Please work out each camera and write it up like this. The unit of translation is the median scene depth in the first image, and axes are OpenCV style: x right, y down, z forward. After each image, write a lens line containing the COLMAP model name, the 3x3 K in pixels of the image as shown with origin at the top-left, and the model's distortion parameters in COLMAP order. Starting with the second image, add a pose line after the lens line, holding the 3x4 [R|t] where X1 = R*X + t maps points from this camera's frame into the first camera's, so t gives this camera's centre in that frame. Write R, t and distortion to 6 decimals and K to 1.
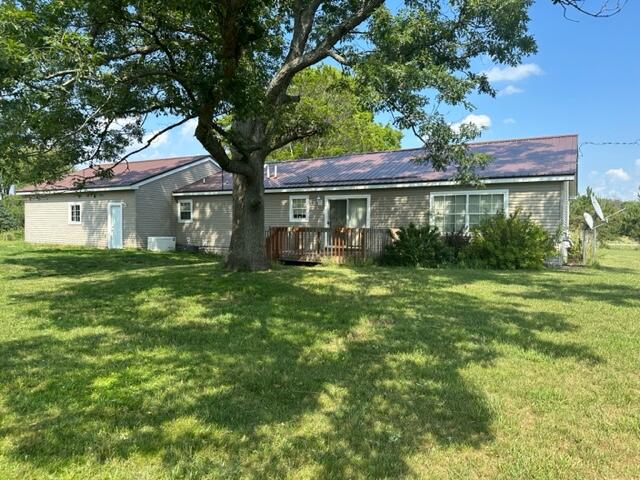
lens RADIAL K [[437.3, 0, 320.0], [0, 437.3, 240.0], [0, 0, 1]] dist [0.087077, -0.141322]
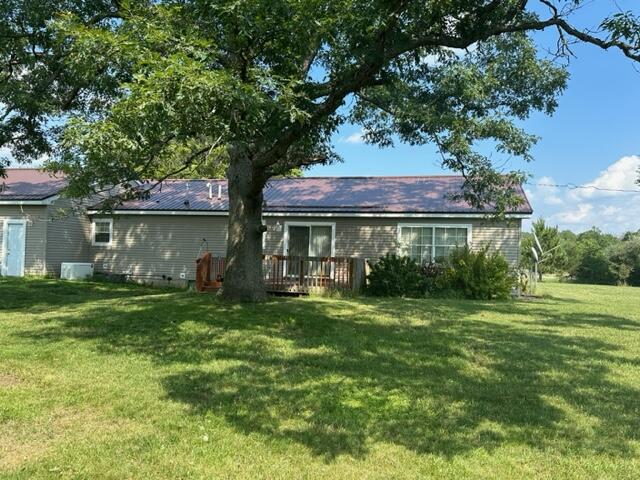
lens RADIAL K [[493.0, 0, 320.0], [0, 493.0, 240.0], [0, 0, 1]] dist [0.005990, -0.002017]
pose [[0.965071, 0.029641, 0.260306, -0.201080], [-0.014658, 0.998132, -0.059310, -0.000770], [-0.261578, 0.053423, 0.963703, -0.035110]]
